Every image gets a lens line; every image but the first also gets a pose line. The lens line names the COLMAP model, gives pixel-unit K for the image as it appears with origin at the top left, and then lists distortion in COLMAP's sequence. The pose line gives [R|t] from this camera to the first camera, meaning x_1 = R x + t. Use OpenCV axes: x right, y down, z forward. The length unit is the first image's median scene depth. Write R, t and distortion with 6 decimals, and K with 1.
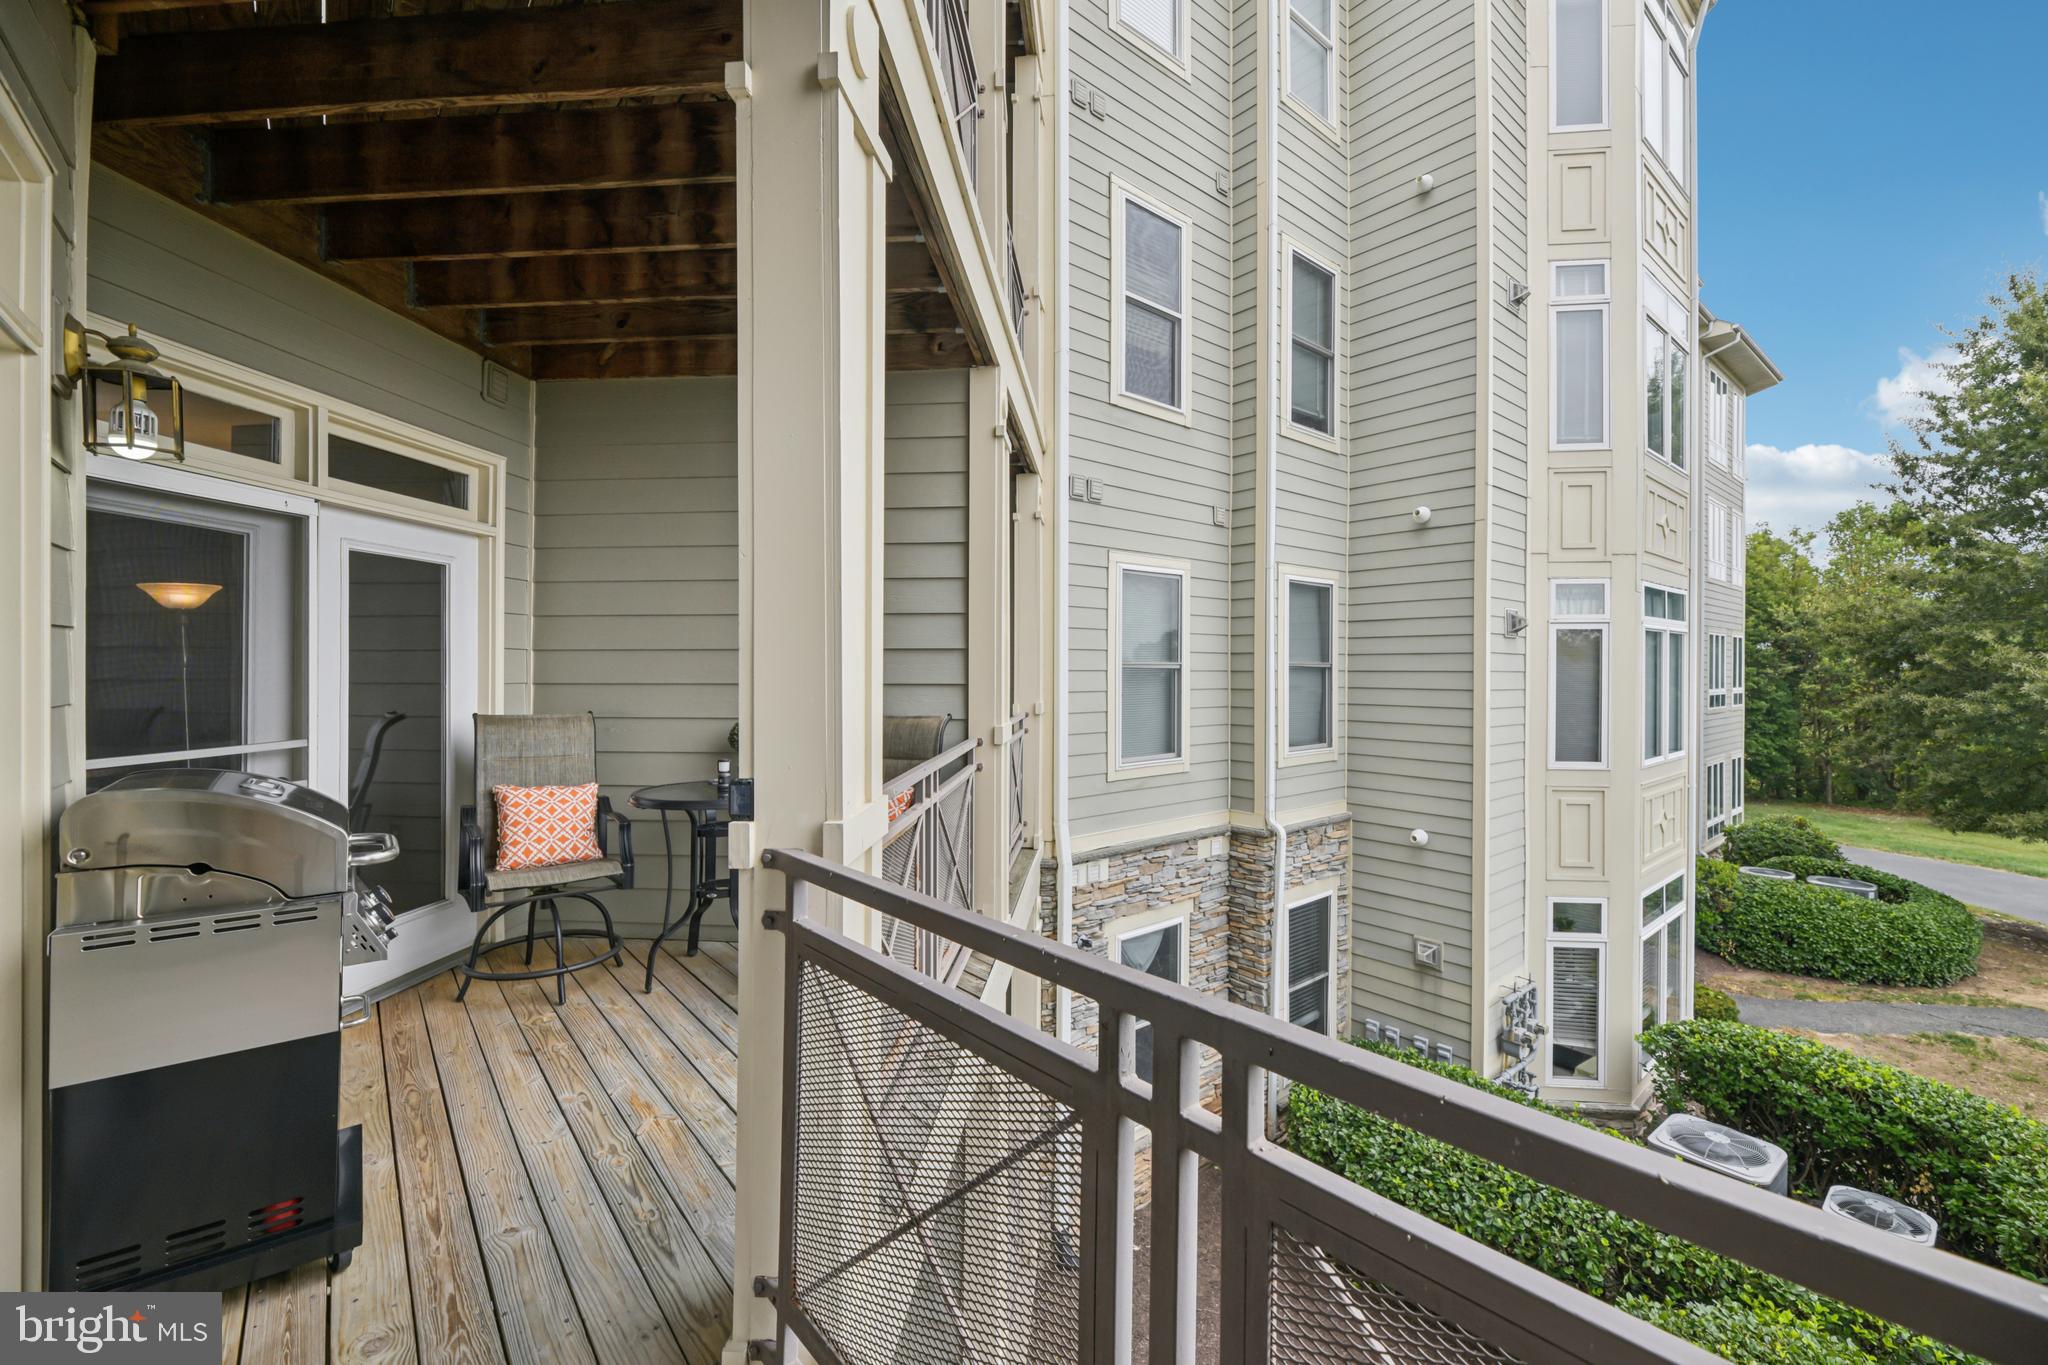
lens RADIAL K [[823.7, 0, 1021.1], [0, 823.7, 665.1], [0, 0, 1]] dist [-0.000605, -0.002588]
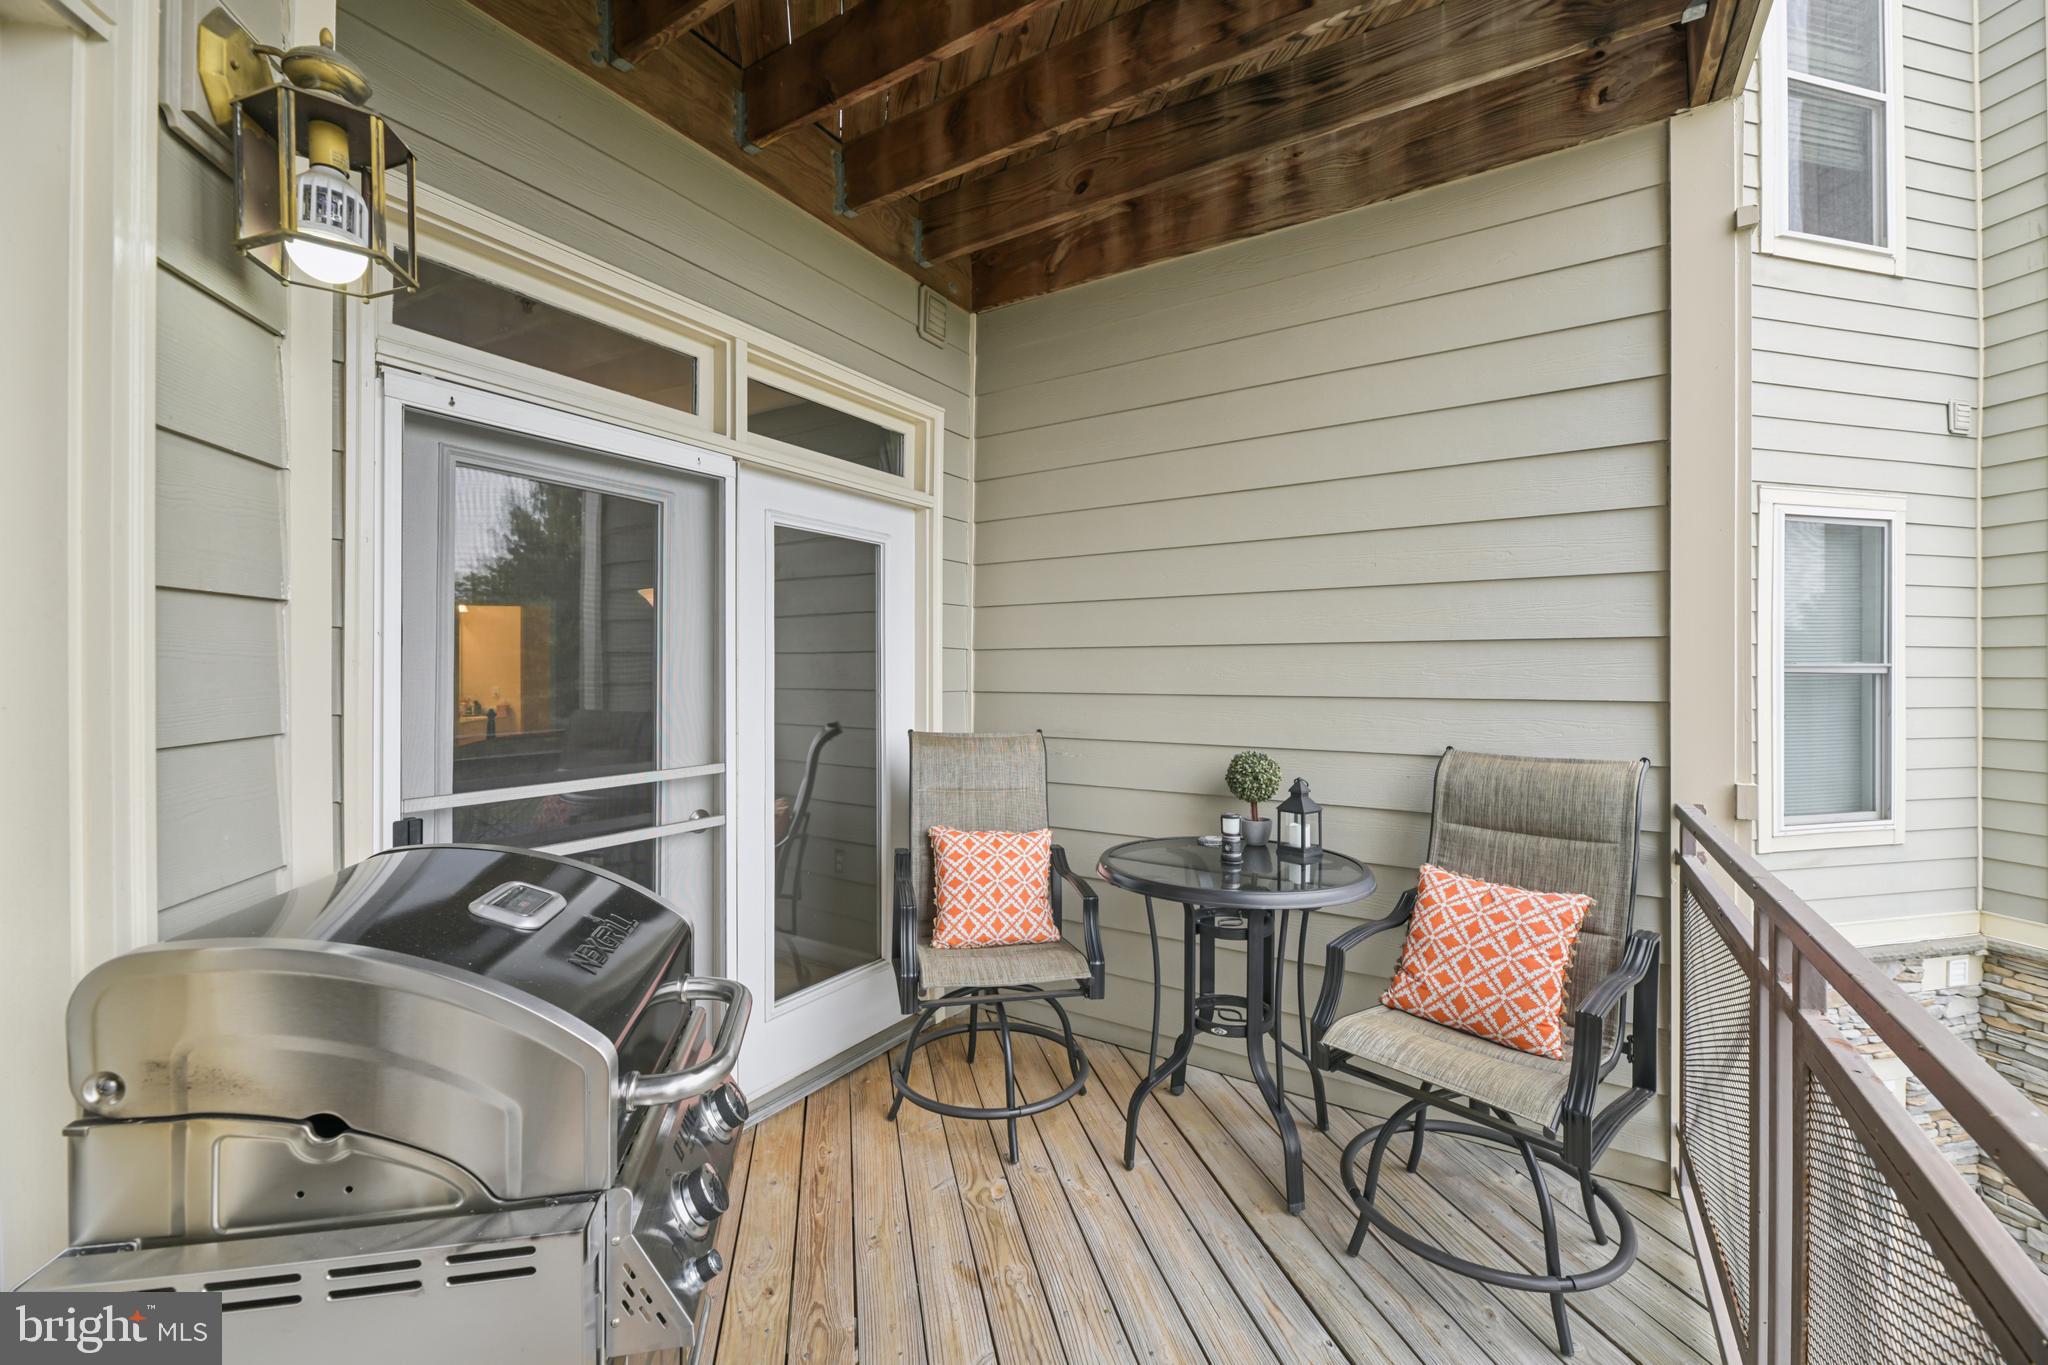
lens RADIAL K [[823.7, 0, 1024.5], [0, 823.7, 677.9], [0, 0, 1]] dist [-0.000605, -0.002588]
pose [[0.891763, 0.001323, -0.452502, -0.216468], [0.002105, 0.999973, 0.007071, 0.003069], [0.452499, -0.007258, 0.891735, 0.357197]]
